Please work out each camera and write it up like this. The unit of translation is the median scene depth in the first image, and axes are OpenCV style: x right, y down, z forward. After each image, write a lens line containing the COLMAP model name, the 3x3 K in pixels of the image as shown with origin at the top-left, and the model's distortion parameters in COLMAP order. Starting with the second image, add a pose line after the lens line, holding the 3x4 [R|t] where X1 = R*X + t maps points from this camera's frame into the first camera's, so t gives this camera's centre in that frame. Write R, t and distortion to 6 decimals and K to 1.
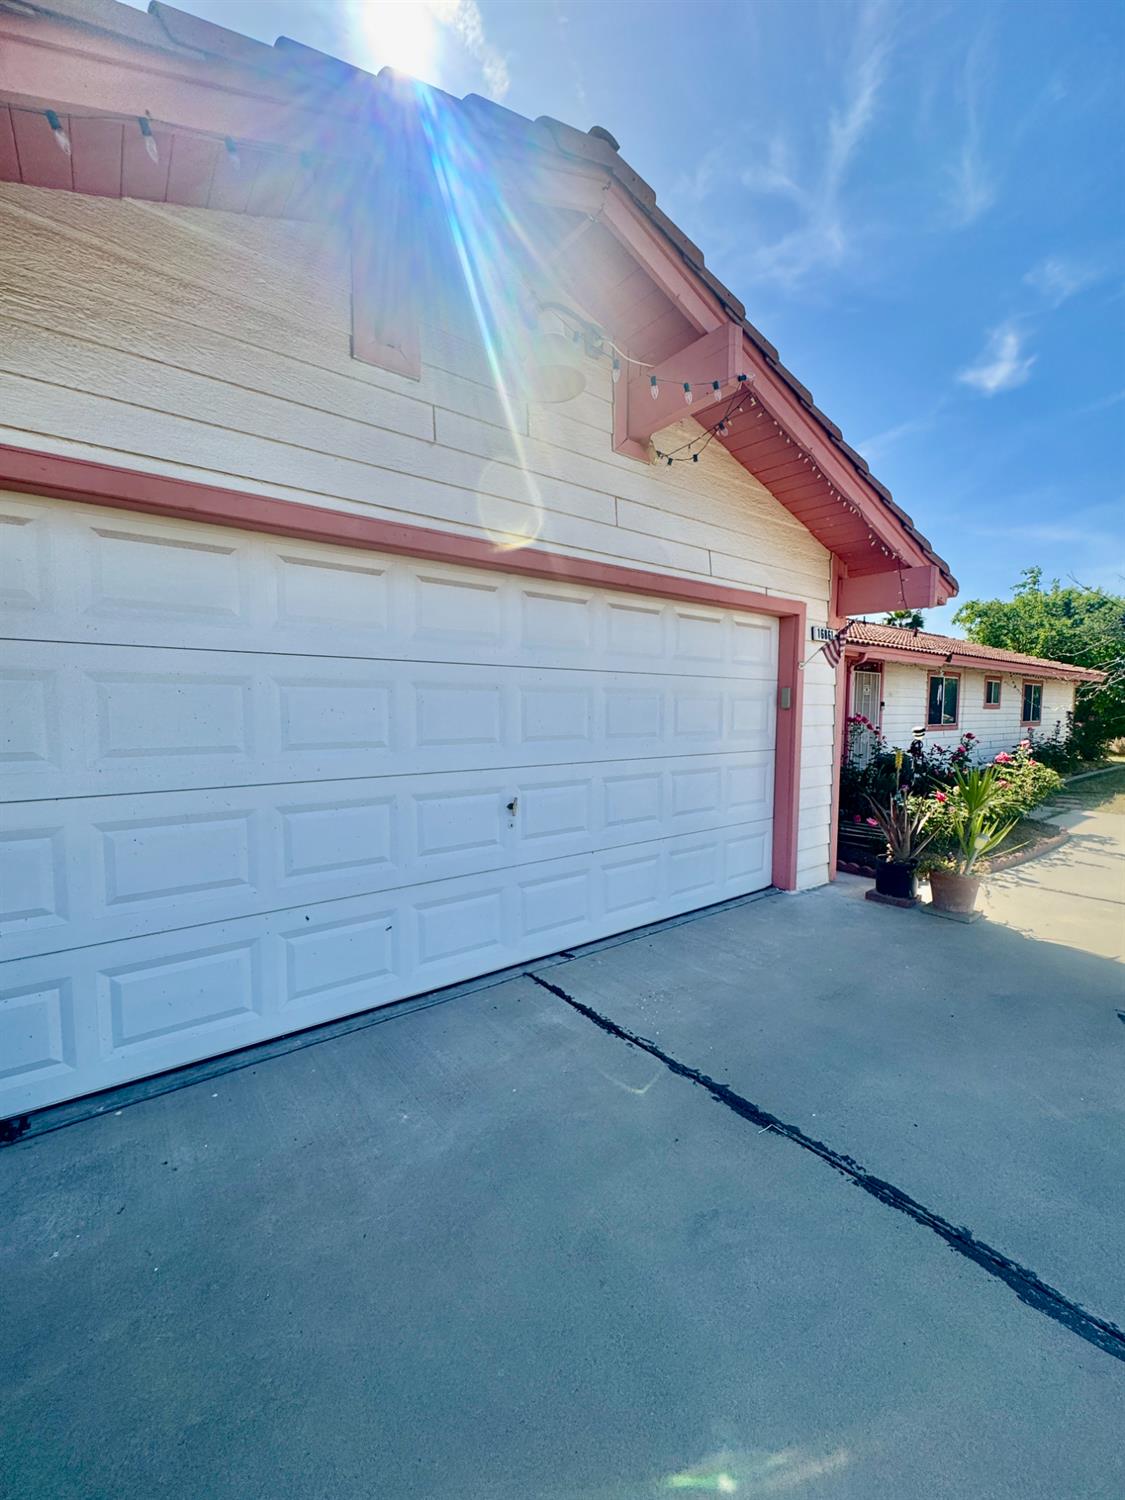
lens RADIAL K [[590.5, 0, 557.8], [0, 590.5, 755.9], [0, 0, 1]] dist [-0.006223, 0.000067]
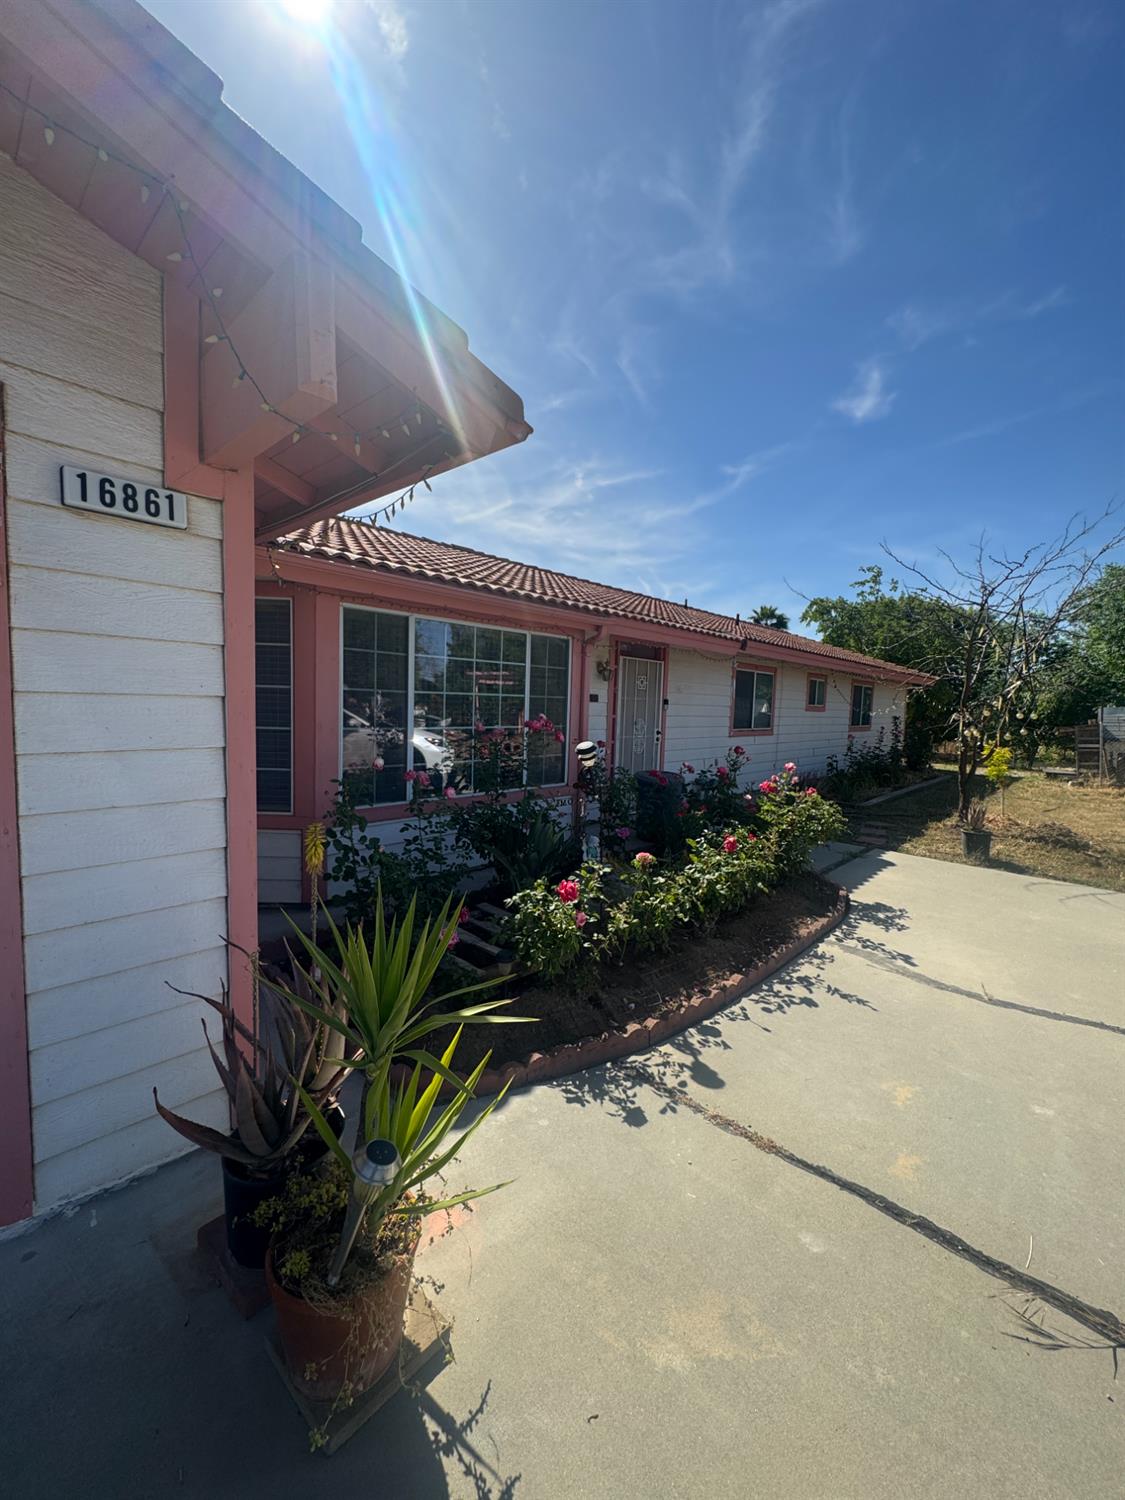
lens RADIAL K [[596.4, 0, 563.7], [0, 596.4, 745.8], [0, 0, 1]] dist [-0.008202, 0.000766]
pose [[0.984413, 0.013856, 0.175323, 0.158140], [-0.012972, 0.999897, -0.006187, -0.013509], [-0.175391, 0.003817, 0.984492, 0.144230]]
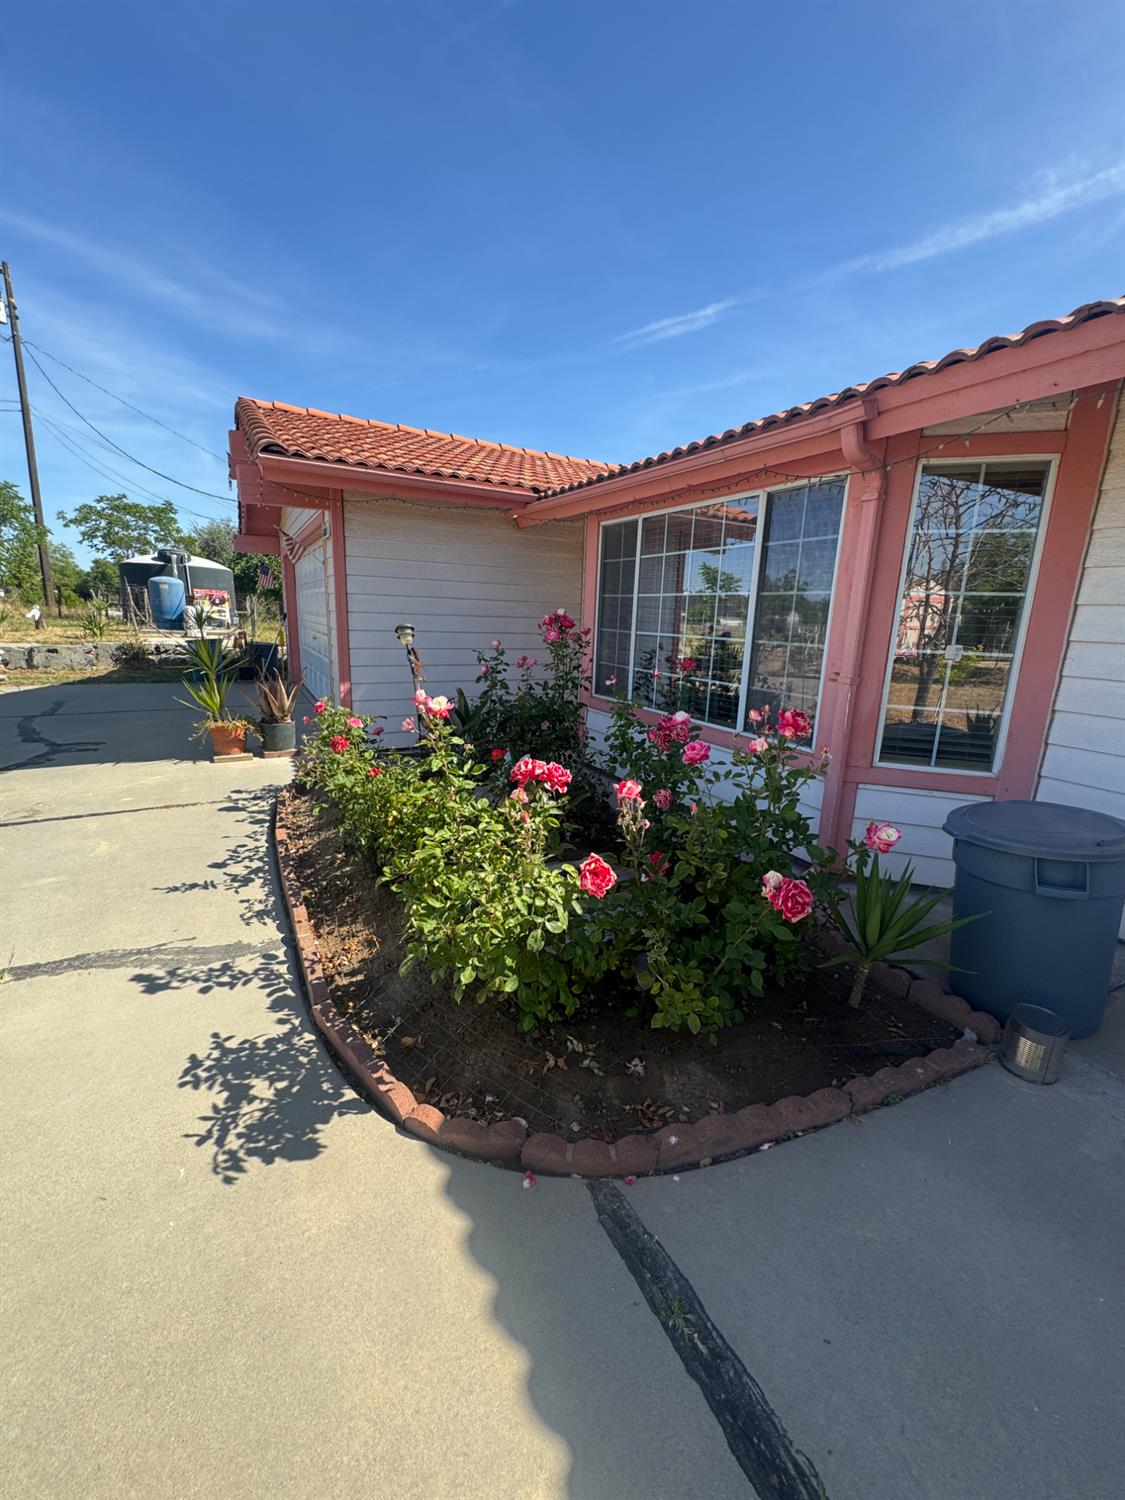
lens RADIAL K [[592.2, 0, 576.5], [0, 592.2, 749.2], [0, 0, 1]] dist [-0.015479, 0.003585]
pose [[-0.128501, 0.217891, -0.967476, 0.398779], [-0.109207, 0.966522, 0.232182, -0.029303], [0.985678, 0.135491, -0.100404, 0.408211]]
